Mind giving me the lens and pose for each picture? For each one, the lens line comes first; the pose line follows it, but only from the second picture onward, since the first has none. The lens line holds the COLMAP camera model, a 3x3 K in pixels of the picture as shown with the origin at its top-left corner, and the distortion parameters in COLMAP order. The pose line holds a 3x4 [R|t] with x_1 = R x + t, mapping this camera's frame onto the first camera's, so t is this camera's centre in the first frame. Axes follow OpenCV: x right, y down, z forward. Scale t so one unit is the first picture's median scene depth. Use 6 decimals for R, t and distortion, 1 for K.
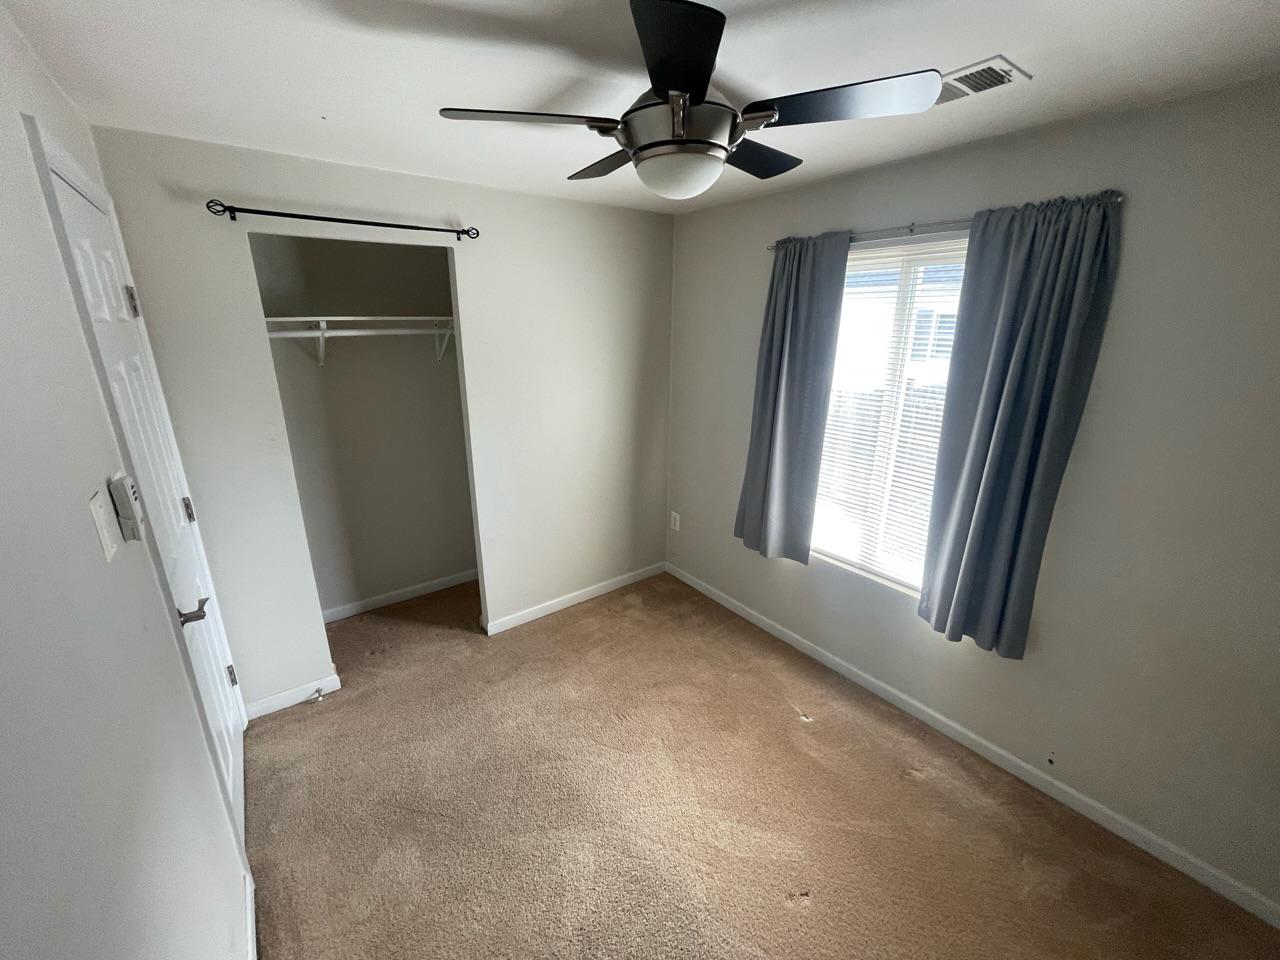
lens RADIAL K [[518.4, 0, 635.7], [0, 518.4, 481.7], [0, 0, 1]] dist [0.000606, 0.000227]
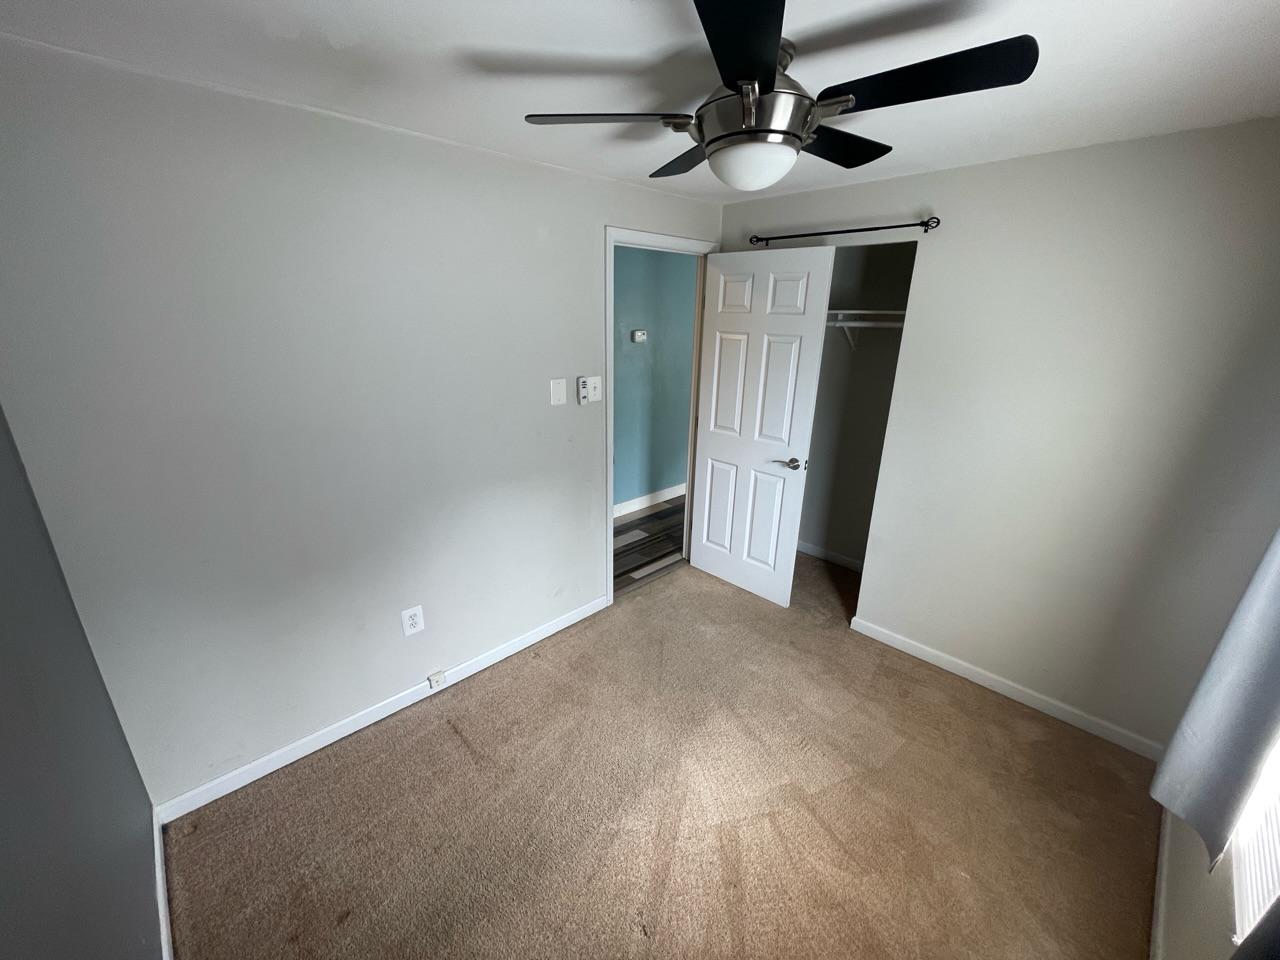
lens RADIAL K [[518.4, 0, 635.7], [0, 518.4, 481.7], [0, 0, 1]] dist [0.000606, 0.000227]
pose [[0.120197, 0.317016, -0.940773, 0.947696], [-0.303917, 0.913895, 0.269129, -0.195063], [0.945086, 0.253568, 0.206194, 0.584922]]
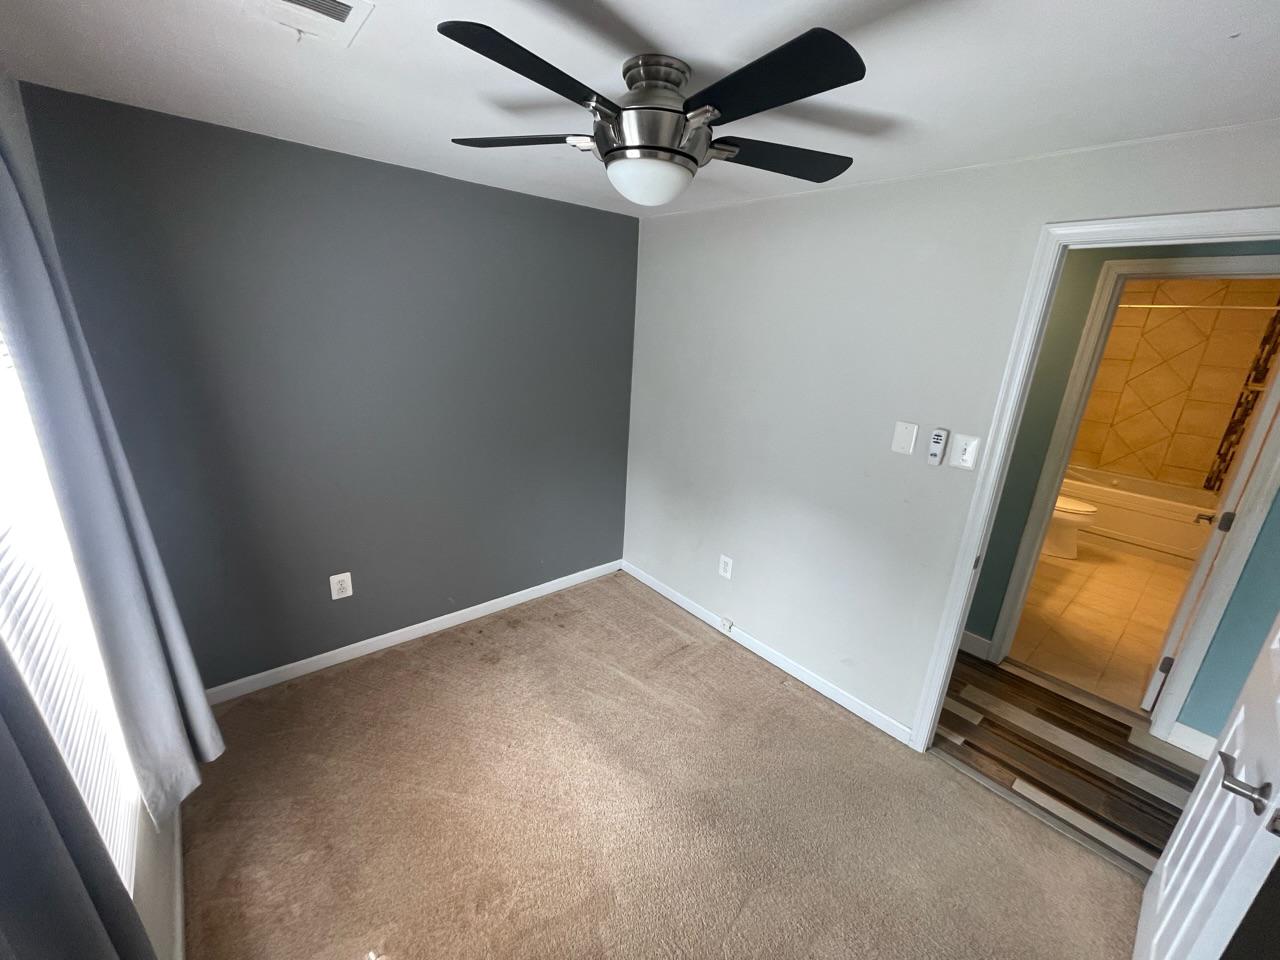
lens RADIAL K [[518.4, 0, 635.7], [0, 518.4, 481.7], [0, 0, 1]] dist [0.000606, 0.000227]
pose [[-0.998028, -0.025491, -0.057366, 0.102169], [-0.053918, 0.816077, 0.575423, -0.562746], [0.032147, 0.577381, -0.815842, 1.699139]]
